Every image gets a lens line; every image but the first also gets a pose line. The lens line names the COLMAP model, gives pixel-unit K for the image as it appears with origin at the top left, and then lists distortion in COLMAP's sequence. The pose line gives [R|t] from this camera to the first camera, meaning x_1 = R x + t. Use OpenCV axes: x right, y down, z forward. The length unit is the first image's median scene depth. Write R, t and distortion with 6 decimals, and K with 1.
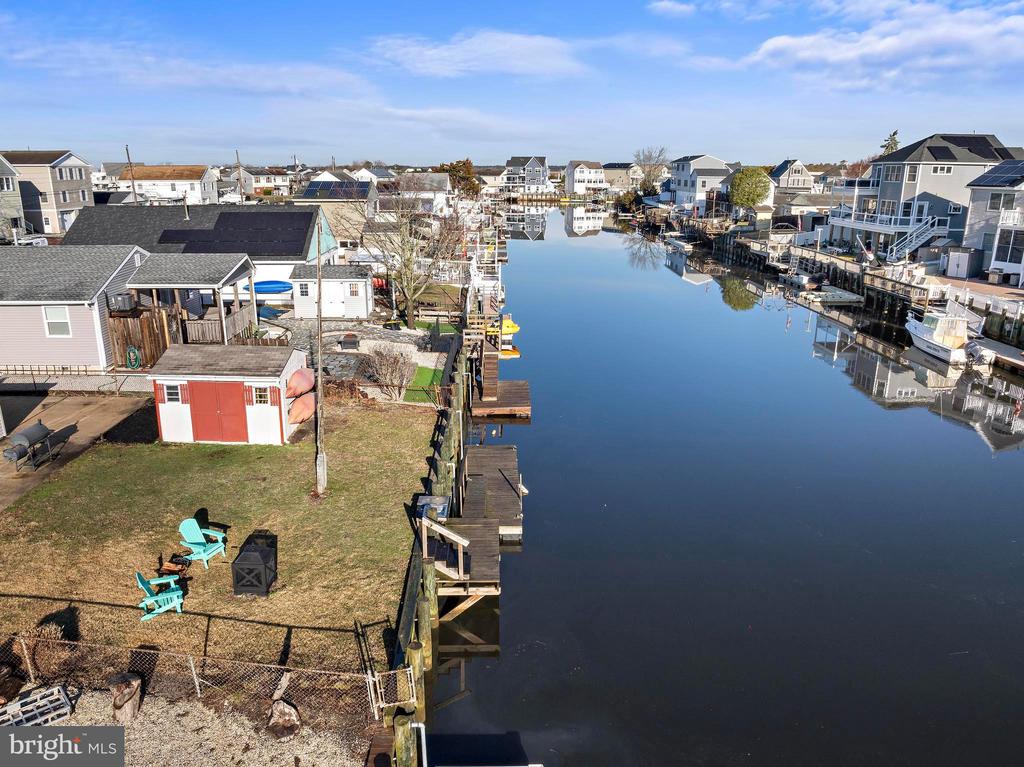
lens RADIAL K [[723.3, 0, 509.7], [0, 723.3, 385.2], [0, 0, 1]] dist [-0.036196, 0.000513]
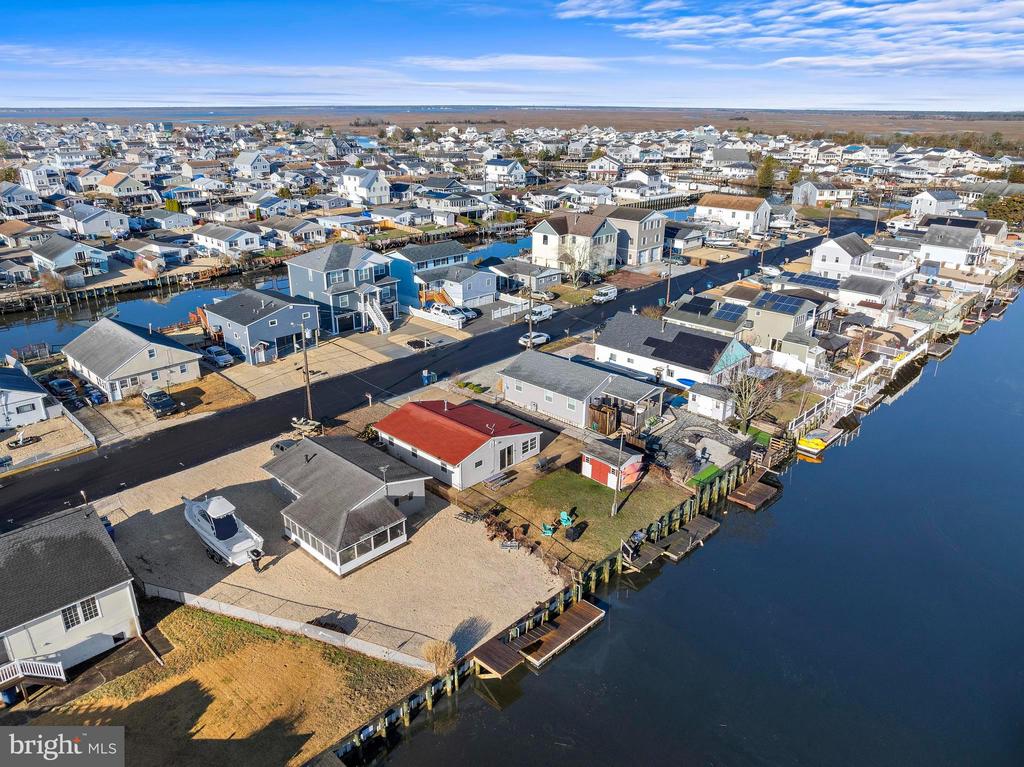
lens RADIAL K [[723.3, 0, 509.7], [0, 723.3, 385.2], [0, 0, 1]] dist [-0.036196, 0.000513]
pose [[0.702634, 0.255480, -0.664105, 0.846446], [-0.202443, 0.966524, 0.157632, -0.500345], [0.682146, 0.023686, 0.730833, -0.956329]]
